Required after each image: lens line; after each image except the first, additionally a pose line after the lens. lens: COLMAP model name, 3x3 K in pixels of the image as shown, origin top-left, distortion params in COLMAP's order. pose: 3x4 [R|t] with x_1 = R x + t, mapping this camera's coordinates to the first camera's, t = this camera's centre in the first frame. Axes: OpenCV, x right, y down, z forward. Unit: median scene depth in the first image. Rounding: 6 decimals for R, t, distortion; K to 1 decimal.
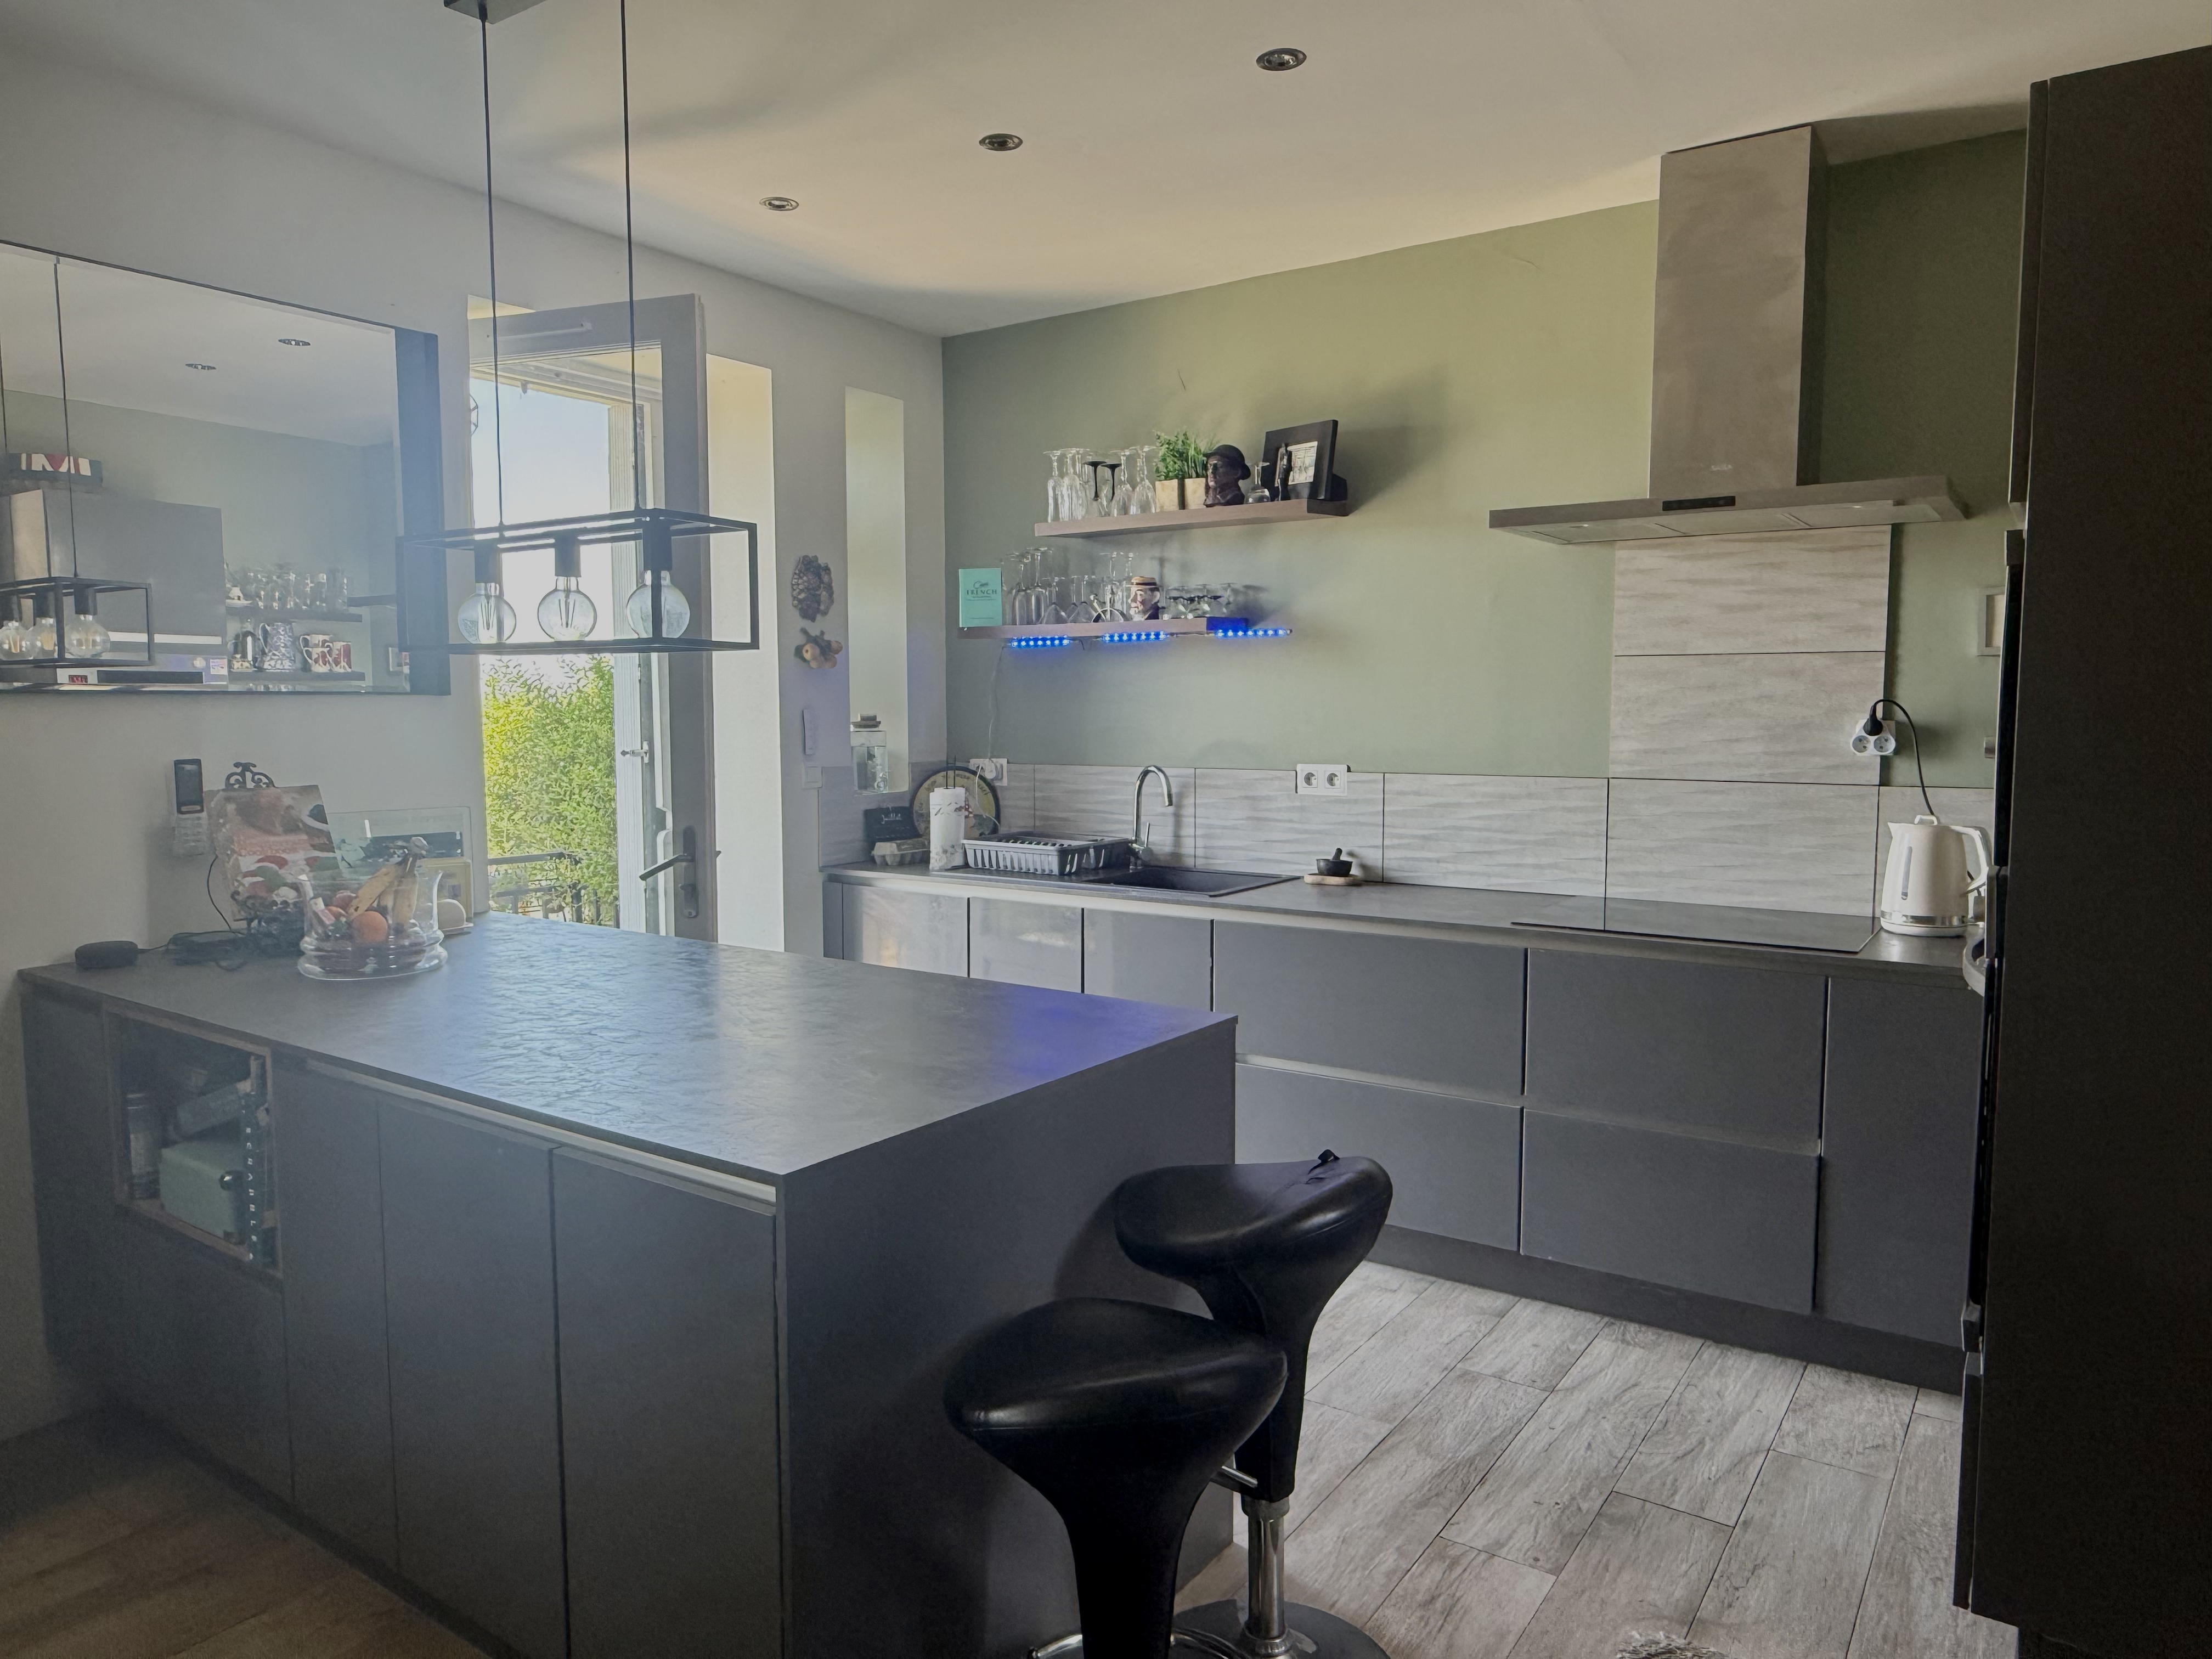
lens RADIAL K [[1418.8, 0, 1106.0], [0, 1418.8, 829.5], [0, 0, 1]] dist [-0.003152, 0.003157]
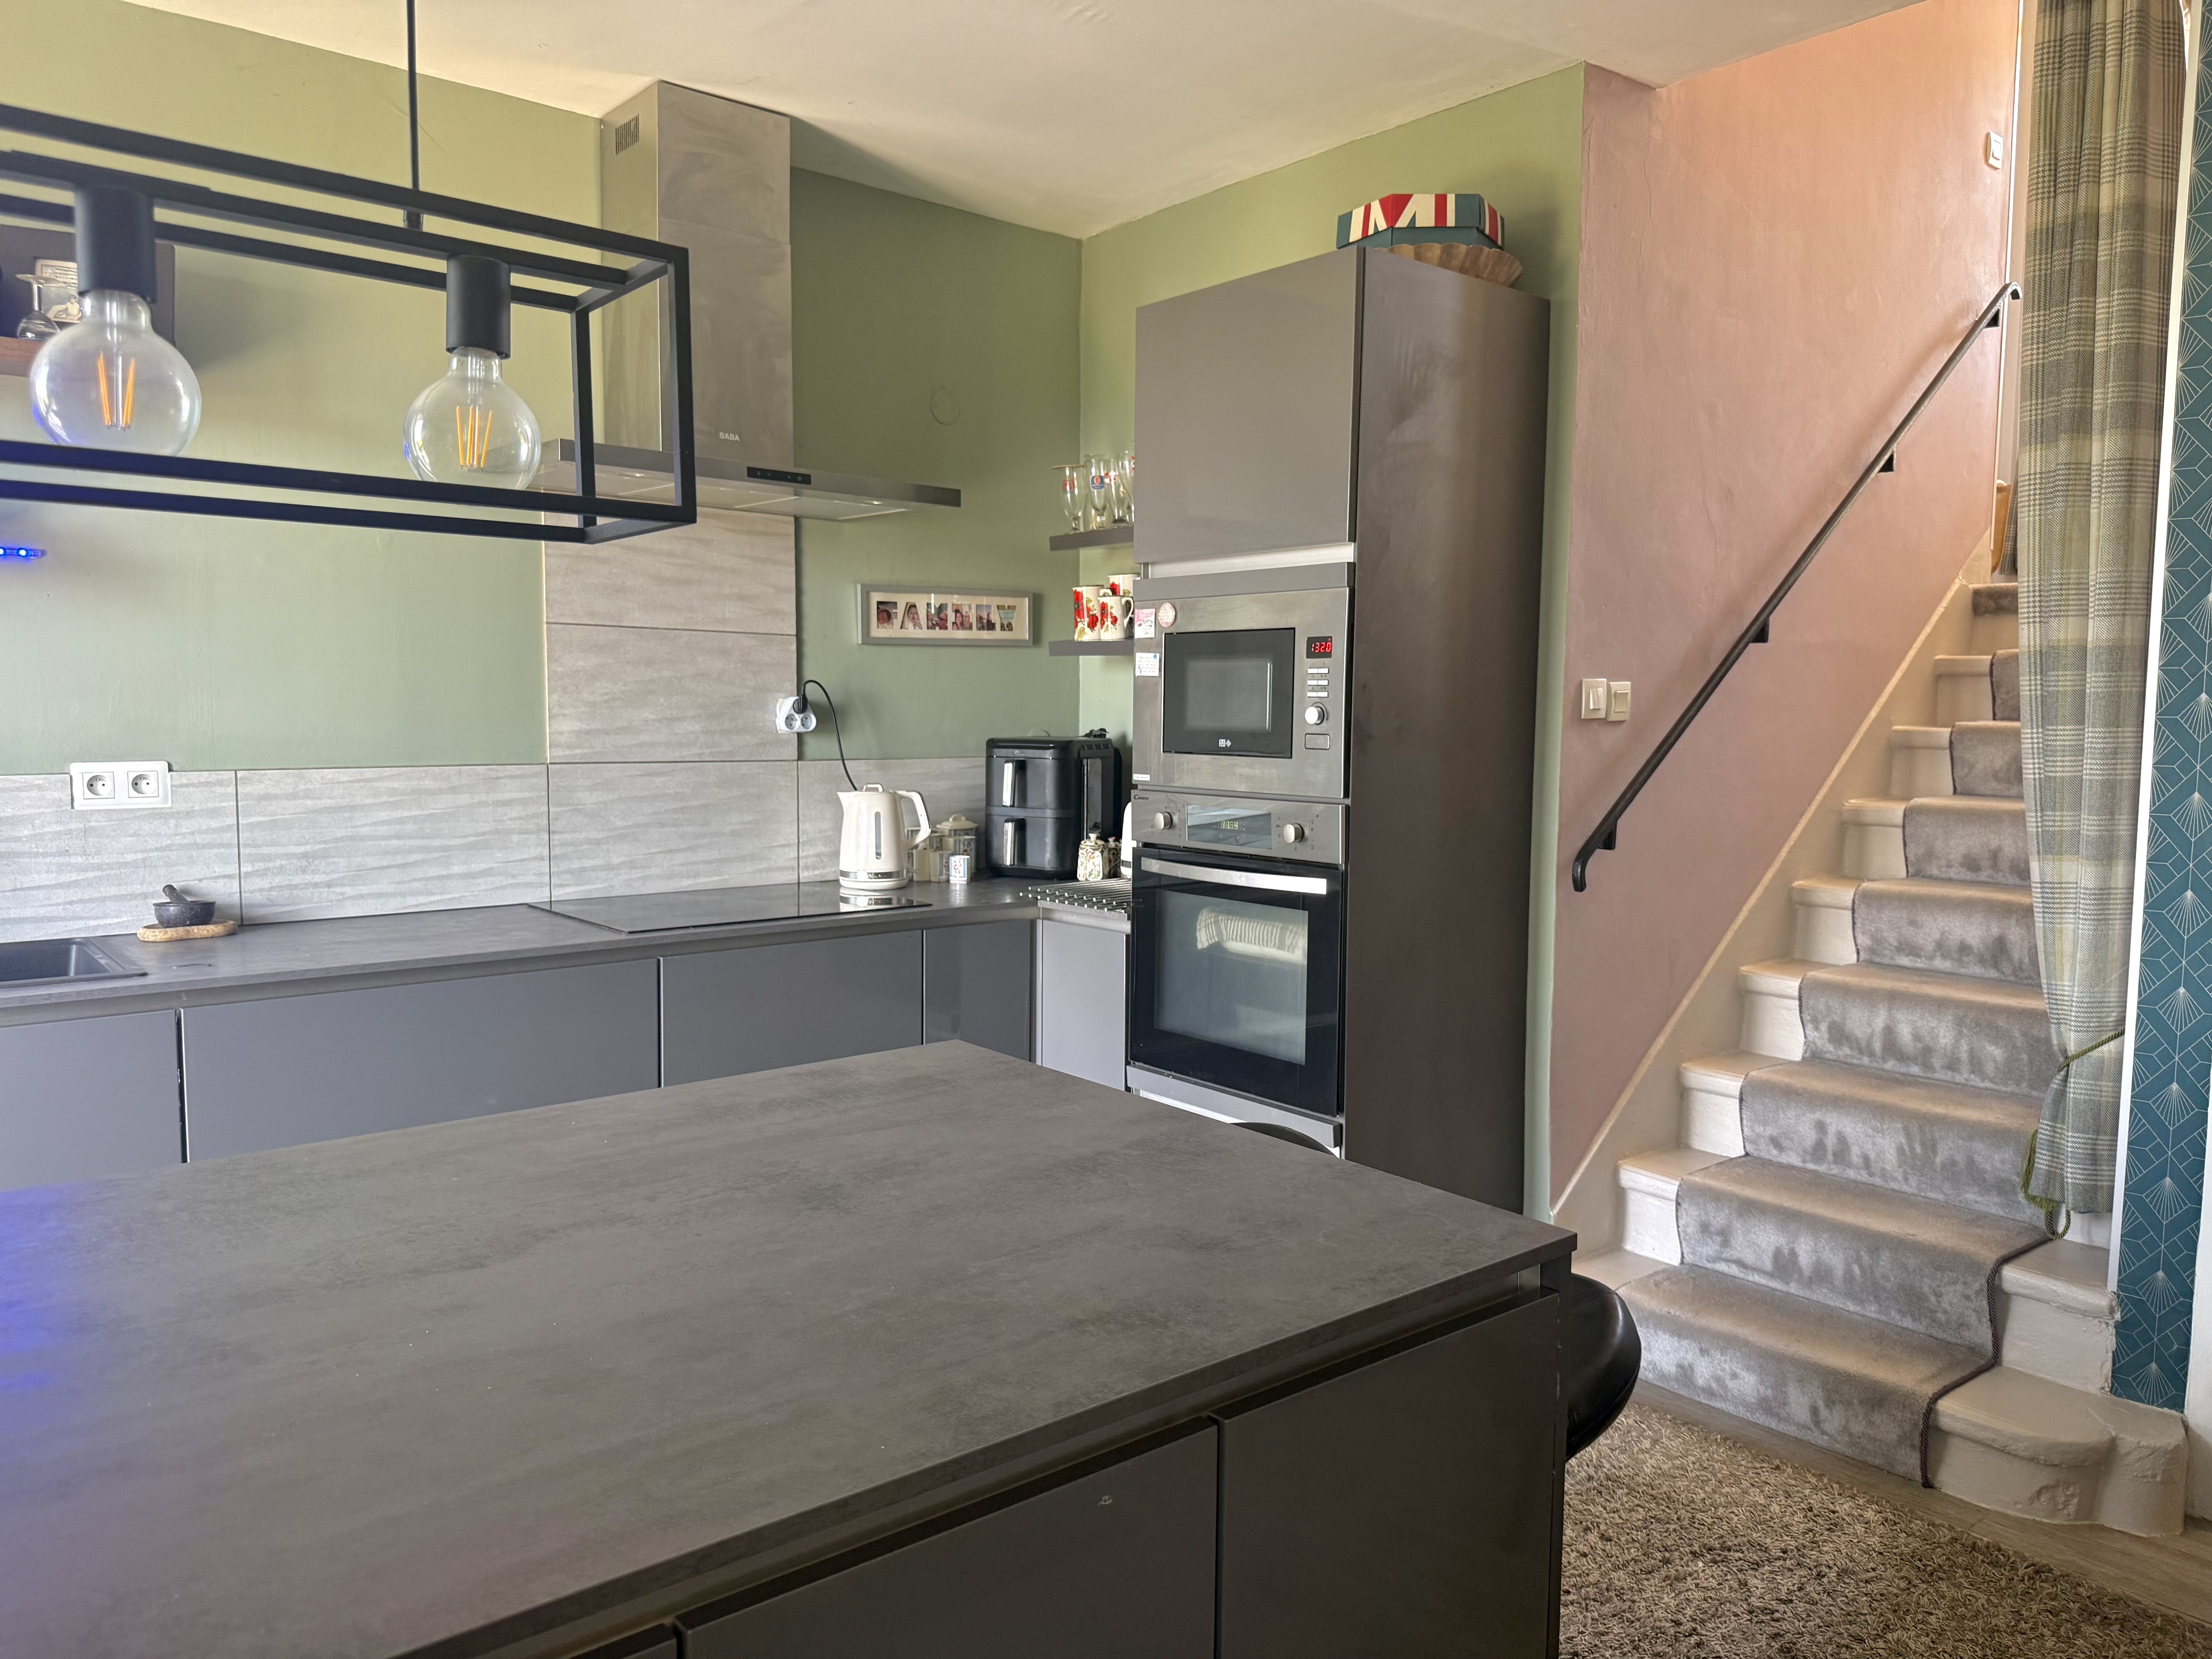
lens RADIAL K [[1559.5, 0, 1106.0], [0, 1559.5, 829.5], [0, 0, 1]] dist [0.135413, -0.235165]
pose [[0.265133, -0.075545, 0.961248, -0.496086], [0.070537, 0.995774, 0.058803, -0.029455], [-0.961628, 0.052213, 0.269342, 0.420258]]
